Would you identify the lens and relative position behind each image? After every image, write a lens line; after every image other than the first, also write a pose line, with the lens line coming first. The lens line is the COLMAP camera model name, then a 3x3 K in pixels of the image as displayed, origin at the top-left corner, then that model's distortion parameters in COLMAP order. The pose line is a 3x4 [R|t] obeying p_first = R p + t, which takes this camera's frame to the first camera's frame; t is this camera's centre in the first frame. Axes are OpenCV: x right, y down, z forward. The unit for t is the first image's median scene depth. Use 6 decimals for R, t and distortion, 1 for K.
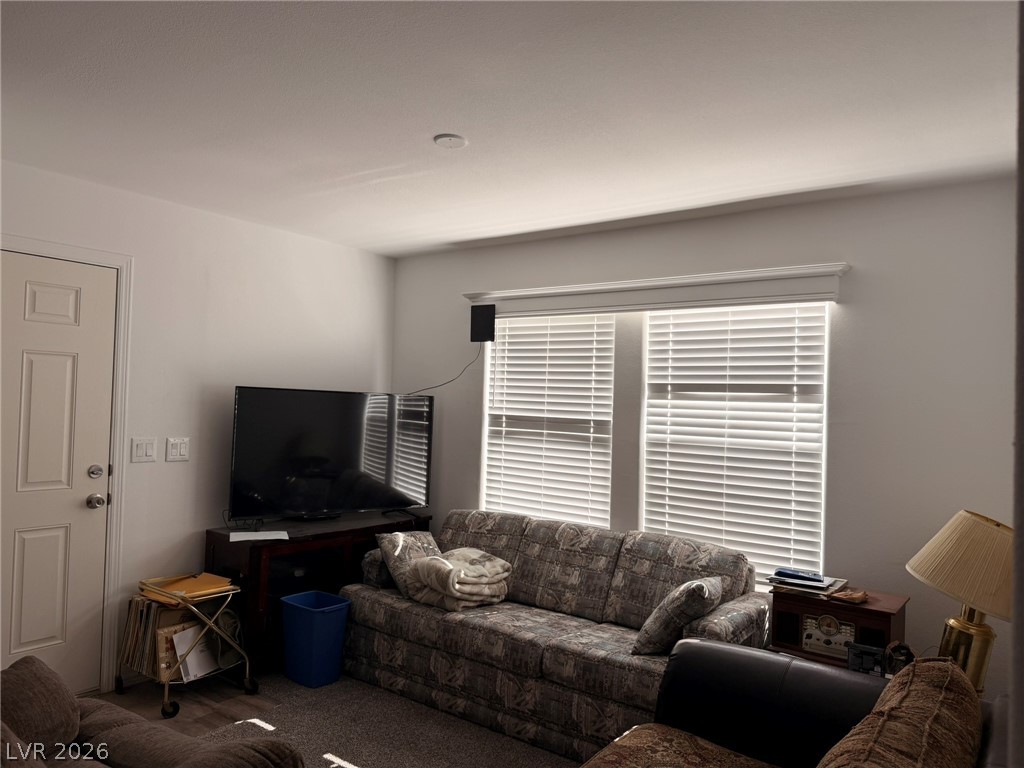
lens RADIAL K [[718.0, 0, 514.8], [0, 718.0, 380.3], [0, 0, 1]] dist [0.069844, -0.079825]
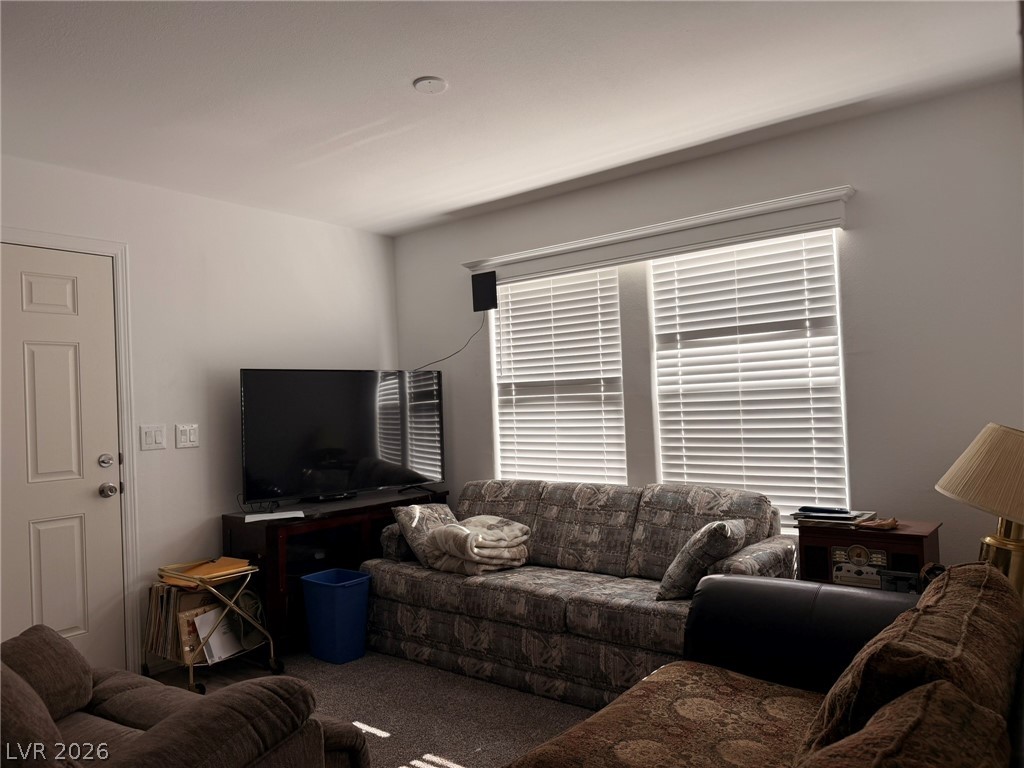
lens RADIAL K [[716.8, 0, 512.0], [0, 716.8, 384.0], [0, 0, 1]] dist [0.080135, -0.090968]
pose [[0.996839, -0.074440, -0.027777, 0.013527], [0.074509, 0.997219, 0.001449, 0.059516], [0.027592, -0.003514, 0.999613, 0.019026]]
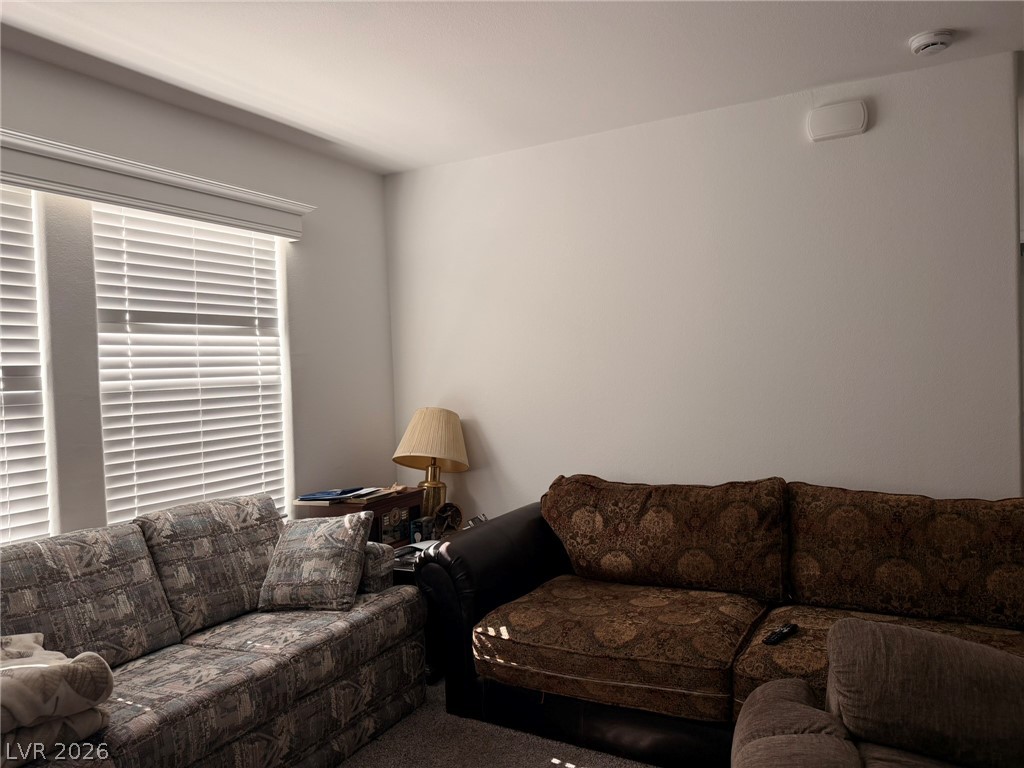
lens RADIAL K [[716.8, 0, 512.0], [0, 716.8, 384.0], [0, 0, 1]] dist [0.080135, -0.090968]
pose [[-0.119110, -0.055665, 0.991319, -0.607498], [-0.005169, 0.998448, 0.055445, 0.038230], [-0.992868, 0.001480, -0.119213, 0.745720]]
